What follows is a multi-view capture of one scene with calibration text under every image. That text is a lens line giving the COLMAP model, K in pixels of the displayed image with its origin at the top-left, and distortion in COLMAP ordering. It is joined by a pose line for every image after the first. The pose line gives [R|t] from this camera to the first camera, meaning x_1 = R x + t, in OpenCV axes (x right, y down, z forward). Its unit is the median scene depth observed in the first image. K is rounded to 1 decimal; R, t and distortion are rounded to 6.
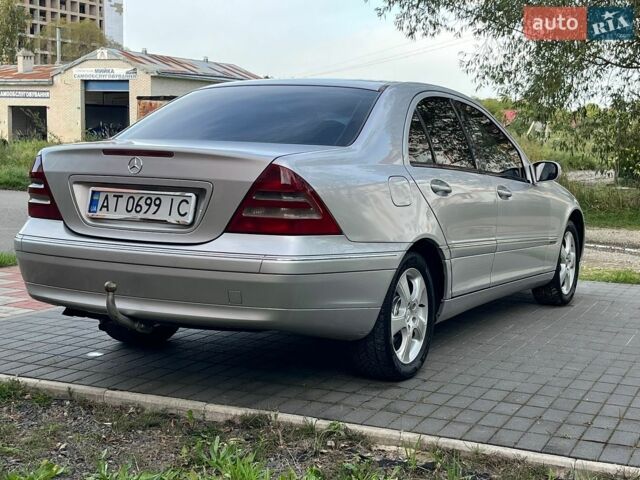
lens RADIAL K [[996.1, 0, 252.4], [0, 996.1, 239.8], [0, 0, 1]] dist [0.051209, -0.082138]
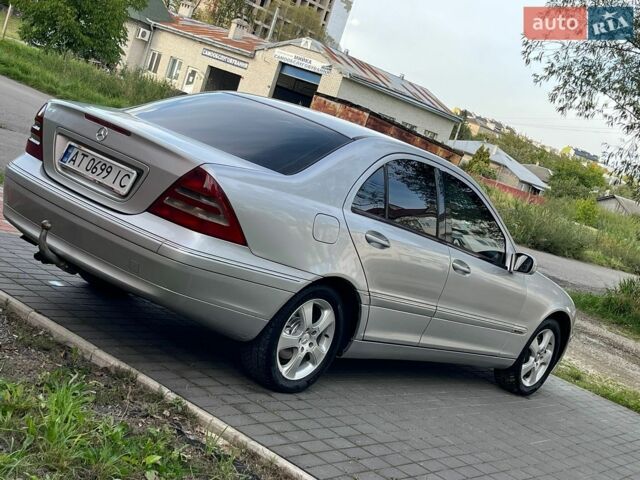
lens RADIAL K [[996.1, 0, 252.4], [0, 996.1, 239.8], [0, 0, 1]] dist [0.051209, -0.082138]
pose [[0.931091, 0.317058, -0.180398, 0.270472], [-0.316736, 0.947995, 0.031369, -0.045326], [0.180962, 0.027931, 0.983093, -0.102446]]
